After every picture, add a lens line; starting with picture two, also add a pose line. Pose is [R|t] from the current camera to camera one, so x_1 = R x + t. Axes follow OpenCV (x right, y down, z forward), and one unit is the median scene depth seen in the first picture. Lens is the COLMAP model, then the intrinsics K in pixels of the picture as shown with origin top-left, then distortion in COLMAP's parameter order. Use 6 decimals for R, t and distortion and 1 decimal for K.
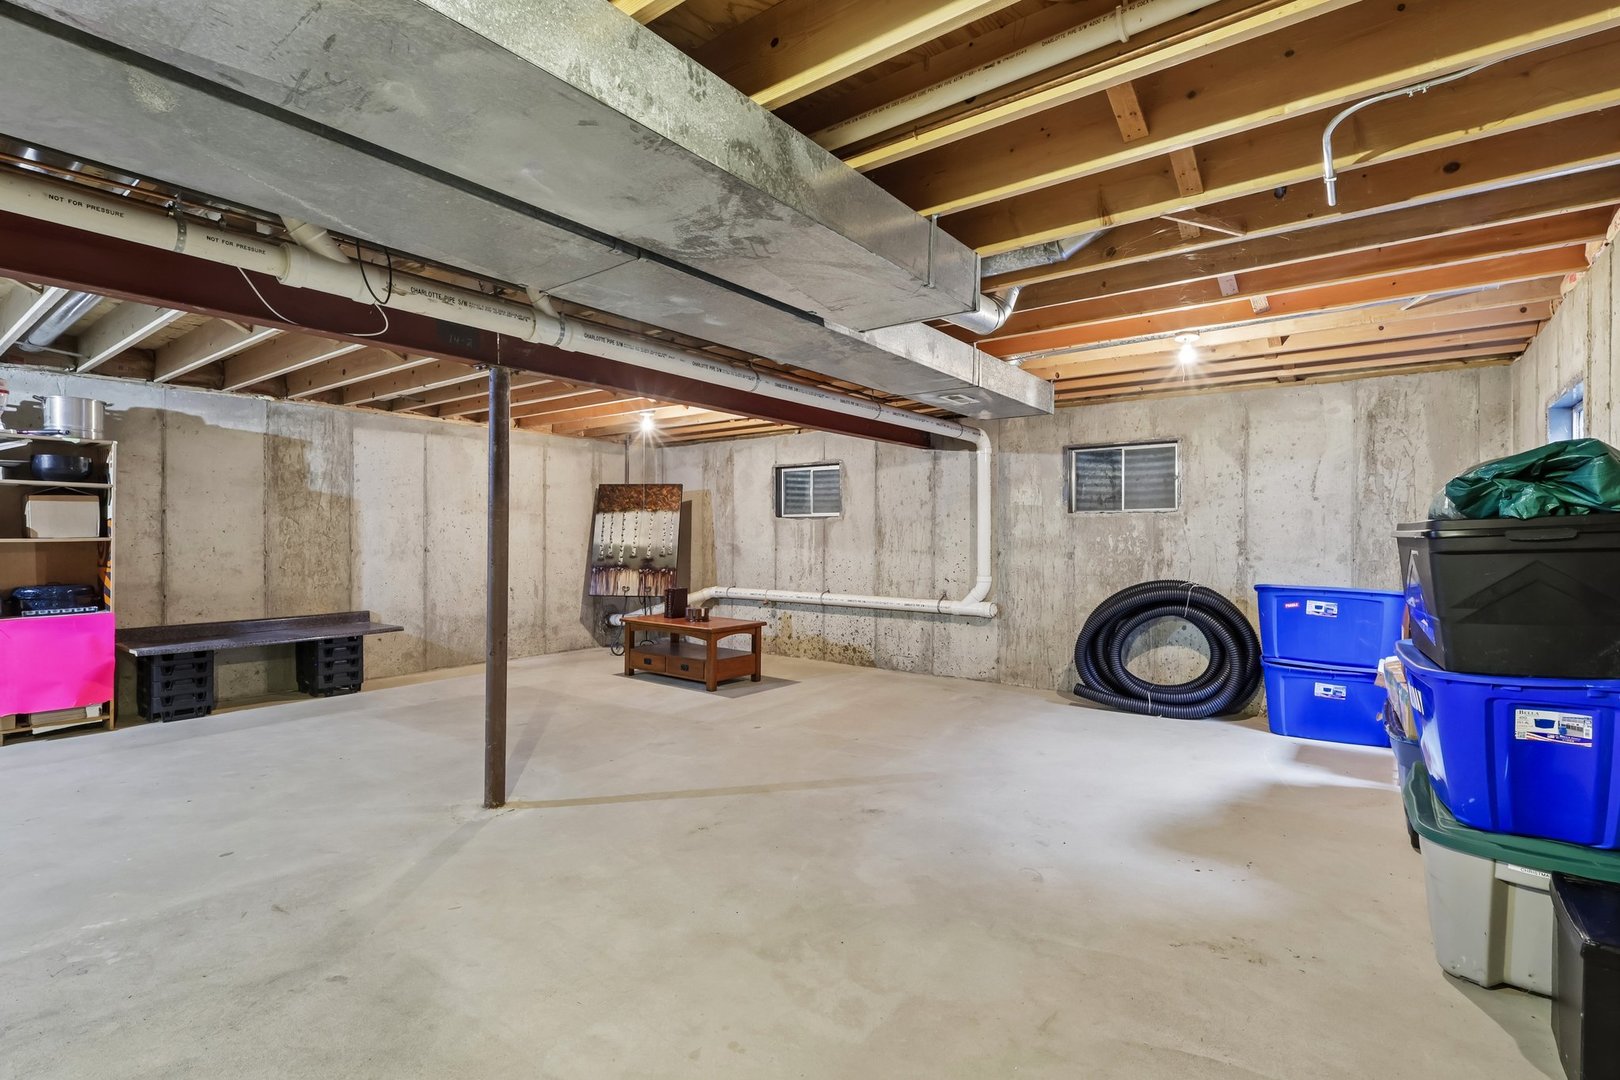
lens RADIAL K [[753.1, 0, 806.9], [0, 753.1, 538.1], [0, 0, 1]] dist [-0.006415, 0.000986]
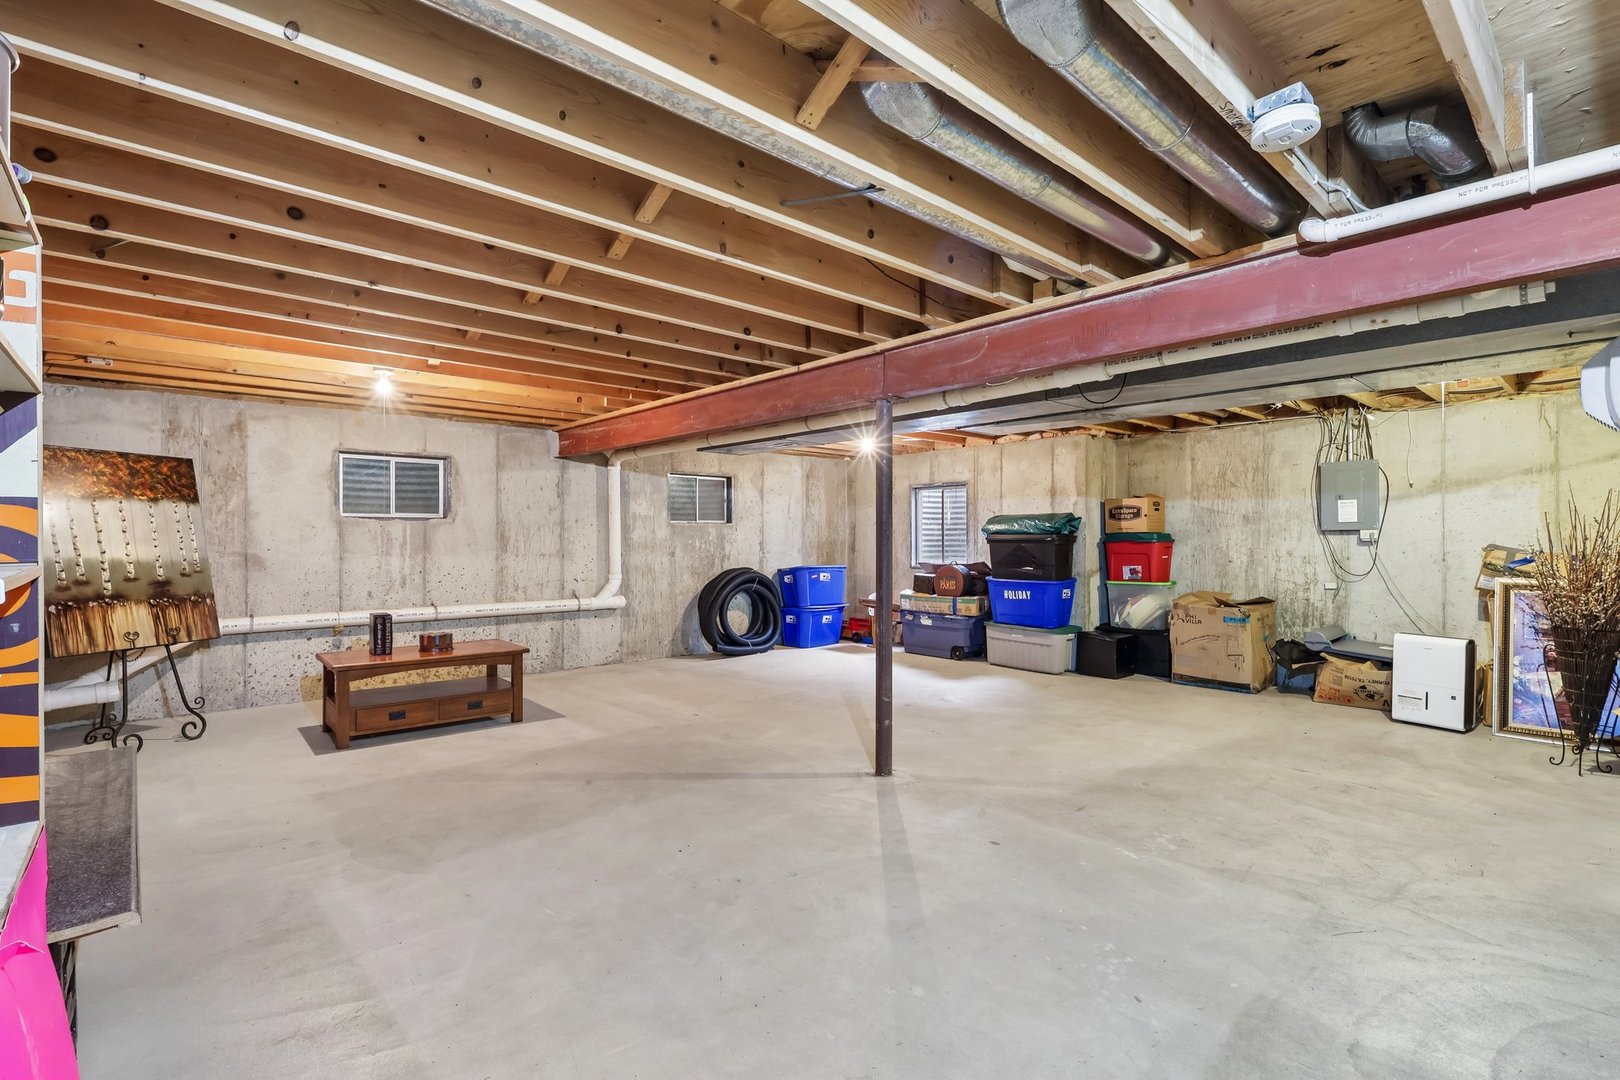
lens RADIAL K [[753.1, 0, 806.9], [0, 753.1, 538.1], [0, 0, 1]] dist [-0.006415, 0.000986]
pose [[0.190821, -0.003677, 0.981618, -0.883755], [0.003390, 0.999989, 0.003086, -0.008243], [-0.981619, 0.002738, 0.190831, 0.498252]]
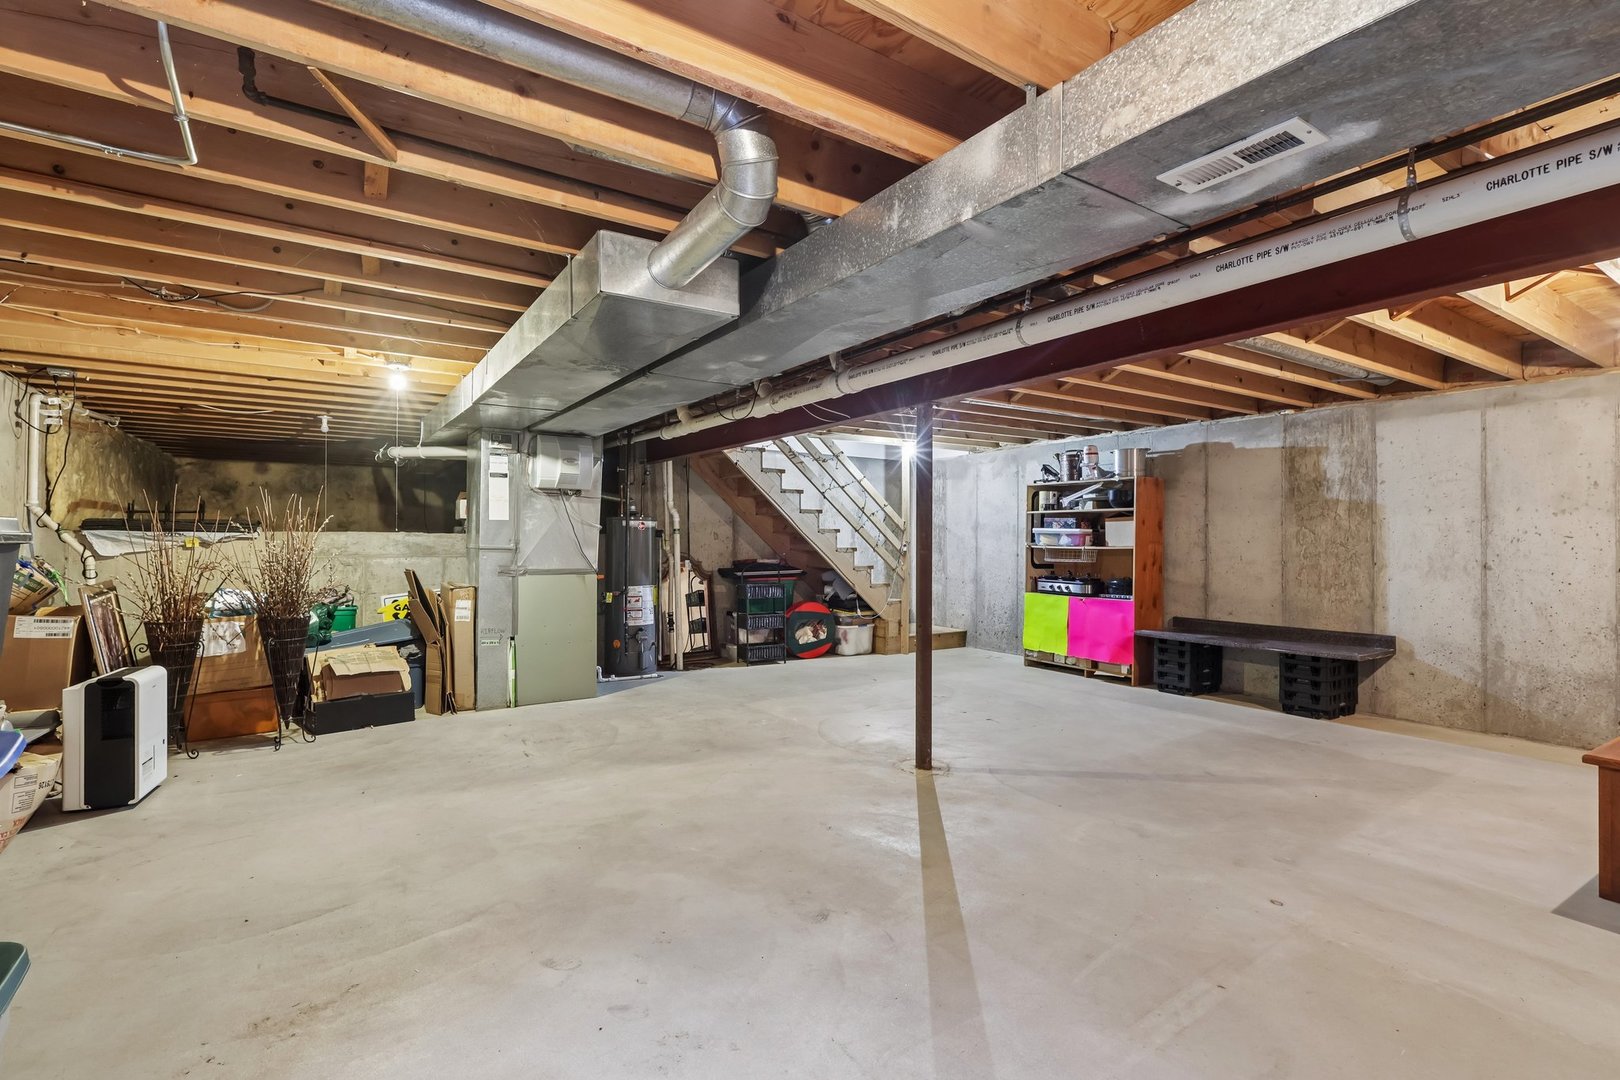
lens RADIAL K [[753.1, 0, 806.9], [0, 753.1, 538.1], [0, 0, 1]] dist [-0.006415, 0.000986]
pose [[-0.332369, -0.008057, -0.943115, 0.439801], [-0.009227, 0.999943, -0.005290, -0.002482], [0.943104, 0.006944, -0.332425, 0.682167]]
